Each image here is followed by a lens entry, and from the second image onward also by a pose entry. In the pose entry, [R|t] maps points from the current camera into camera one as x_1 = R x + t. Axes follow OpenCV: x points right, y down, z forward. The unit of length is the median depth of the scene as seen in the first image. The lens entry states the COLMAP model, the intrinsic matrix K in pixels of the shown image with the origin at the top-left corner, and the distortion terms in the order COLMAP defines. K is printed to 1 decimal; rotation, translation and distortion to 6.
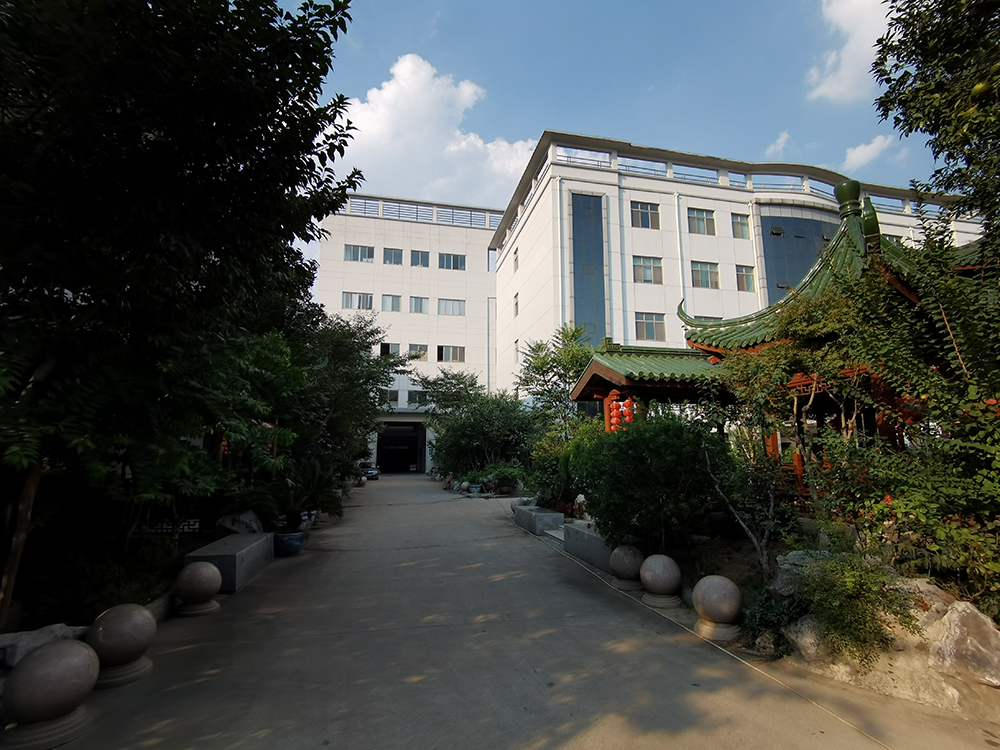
lens RADIAL K [[504.2, 0, 500.0], [0, 504.2, 375.0], [0, 0, 1]] dist [-0.060612, -0.020124]
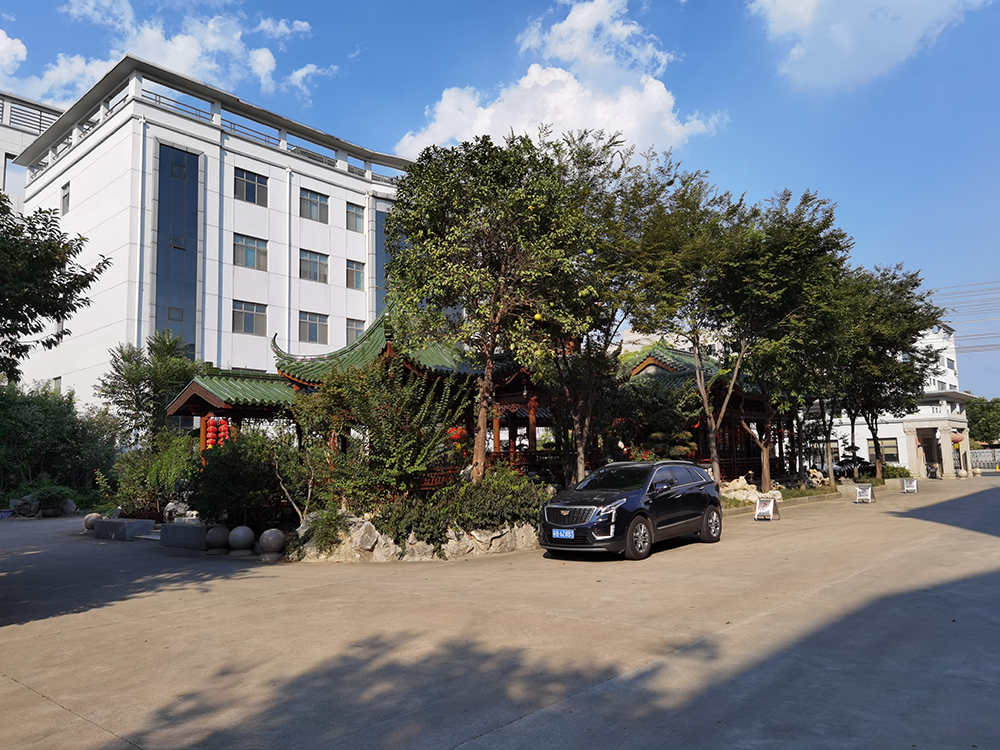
lens RADIAL K [[713.2, 0, 495.8], [0, 713.2, 376.3], [0, 0, 1]] dist [0.112858, -0.101958]
pose [[0.811157, 0.038578, 0.583555, -0.092213], [-0.068376, 0.997235, 0.029117, -0.056992], [-0.580818, -0.063520, 0.811551, -0.310157]]
